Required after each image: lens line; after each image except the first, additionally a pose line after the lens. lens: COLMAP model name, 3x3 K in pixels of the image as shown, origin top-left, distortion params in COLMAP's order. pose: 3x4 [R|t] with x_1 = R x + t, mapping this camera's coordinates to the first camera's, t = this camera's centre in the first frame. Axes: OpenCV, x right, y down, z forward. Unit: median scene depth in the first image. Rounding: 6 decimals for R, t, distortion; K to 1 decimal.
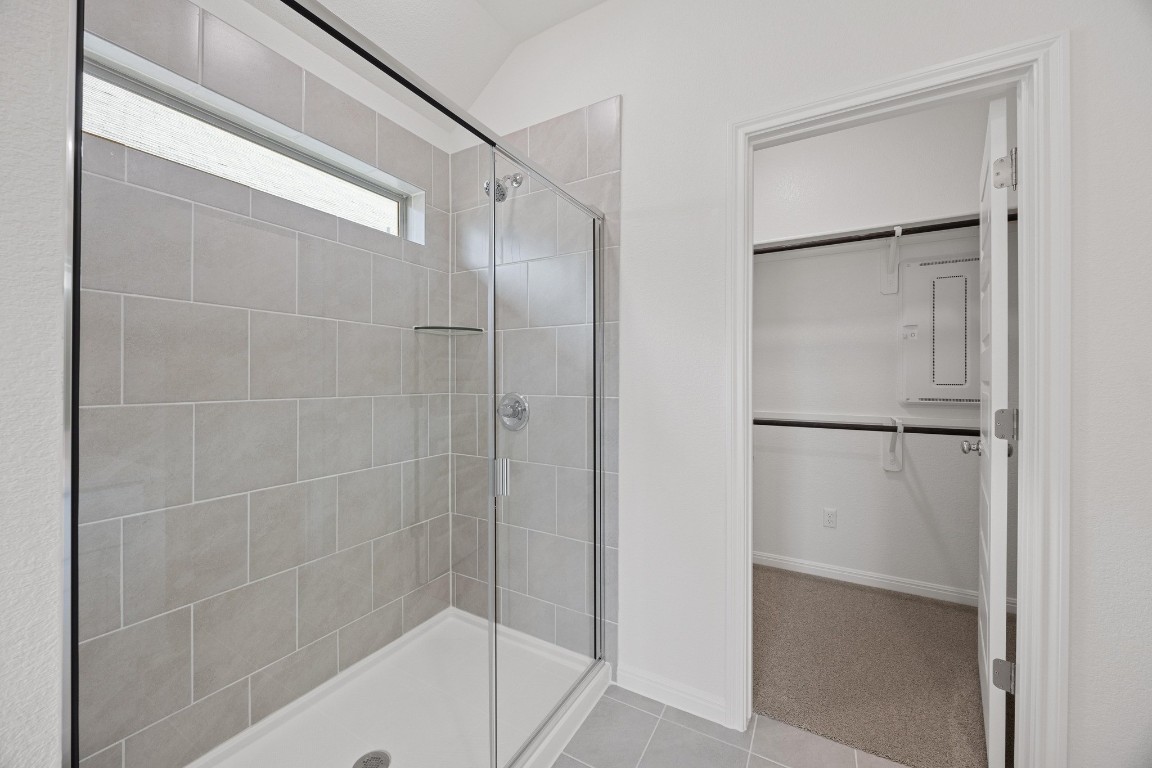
lens RADIAL K [[437.6, 0, 573.5], [0, 437.6, 377.0], [0, 0, 1]] dist [-0.005149, 0.000285]
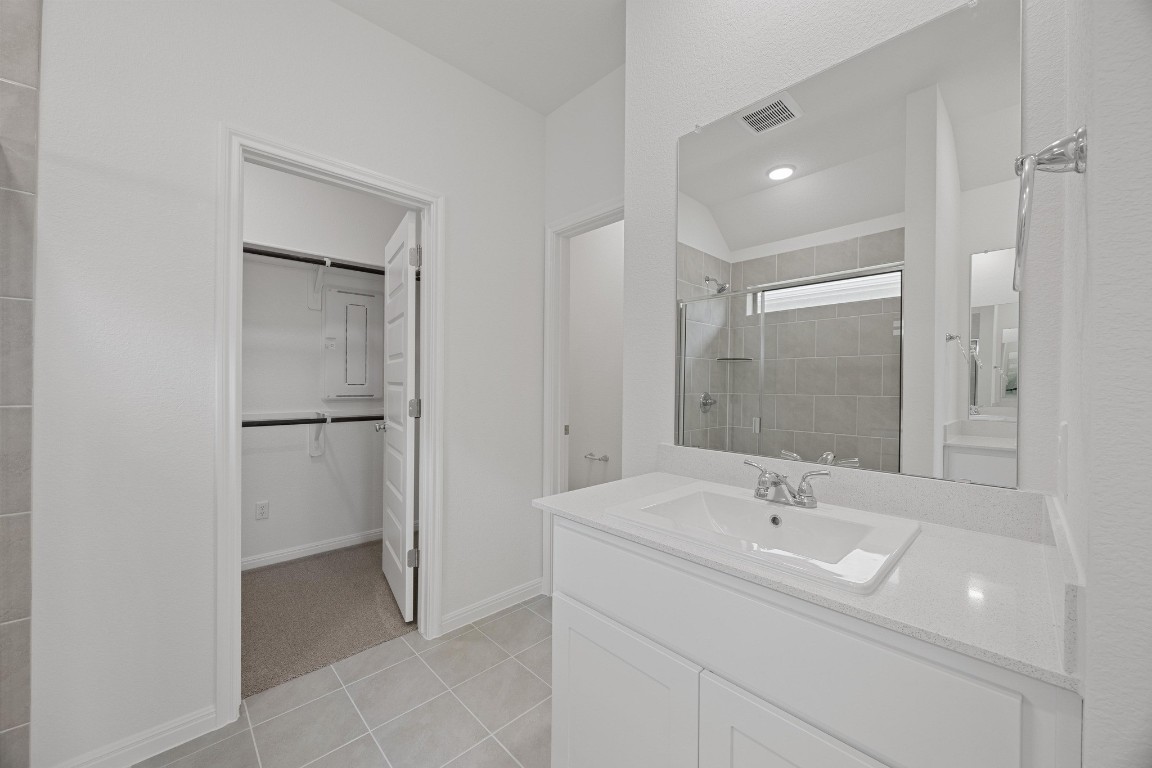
lens RADIAL K [[434.8, 0, 573.4], [0, 434.8, 382.5], [0, 0, 1]] dist [-0.005552, -0.000027]
pose [[0.290629, -0.002860, 0.956832, -0.308217], [-0.009078, 0.999942, 0.005747, -0.003920], [-0.956793, -0.010356, 0.290586, -0.050715]]
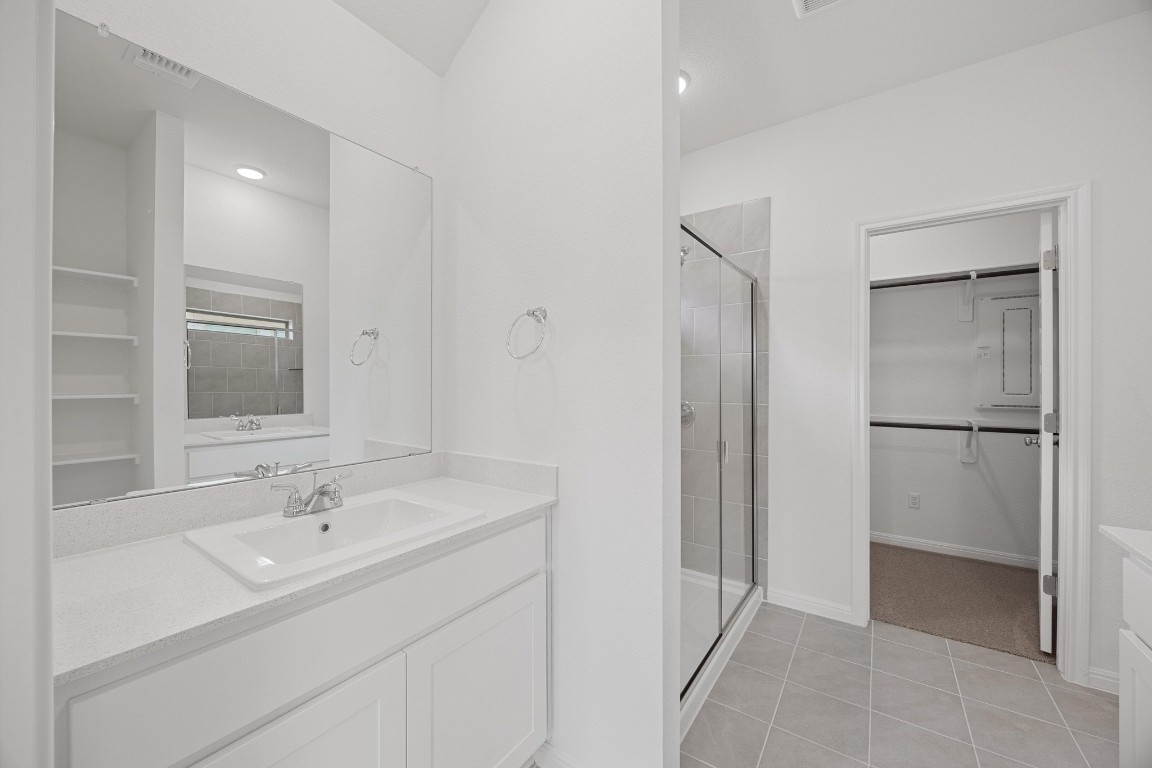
lens RADIAL K [[442.3, 0, 572.6], [0, 442.3, 380.2], [0, 0, 1]] dist [-0.003047, -0.000556]
pose [[0.995979, -0.002627, -0.089548, -0.406840], [0.002713, 0.999996, 0.000839, -0.036591], [0.089546, -0.001079, 0.995982, -0.514739]]
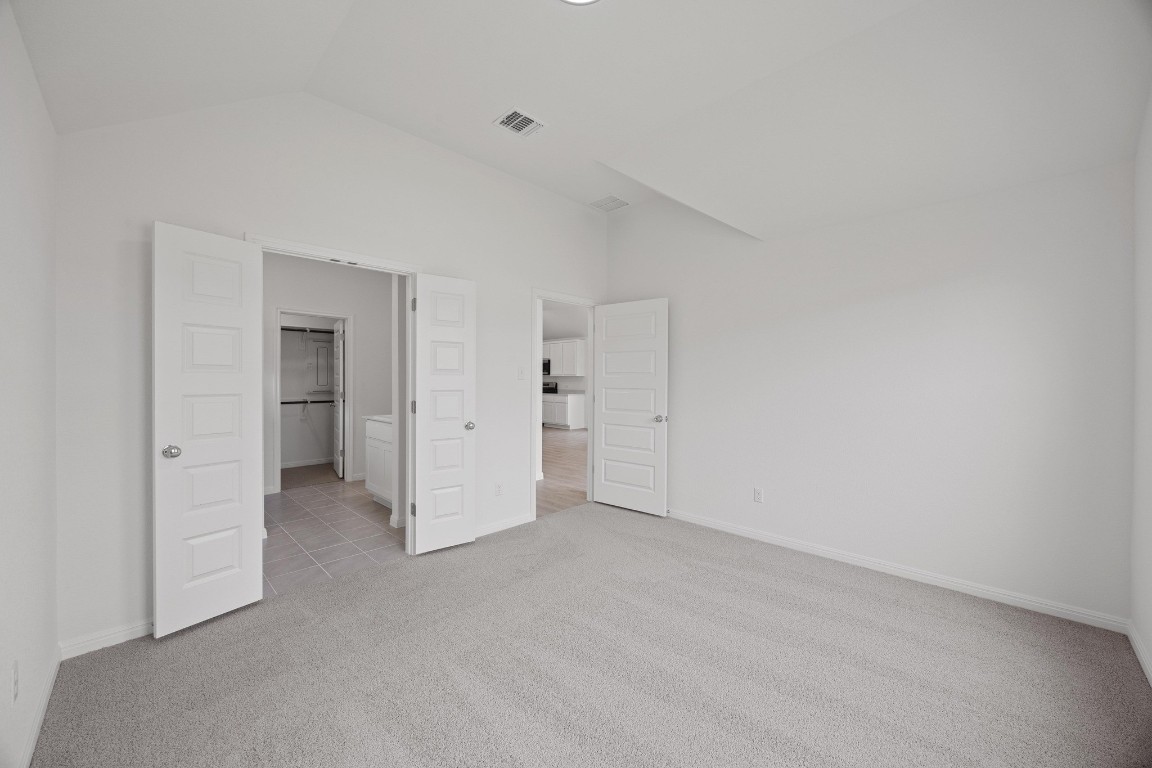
lens RADIAL K [[434.8, 0, 573.4], [0, 434.8, 382.5], [0, 0, 1]] dist [-0.005552, -0.000027]
pose [[0.257833, -0.010260, 0.966135, -1.870410], [-0.007737, 0.999890, 0.012683, -0.066576], [-0.966159, -0.010745, 0.257725, -1.684916]]
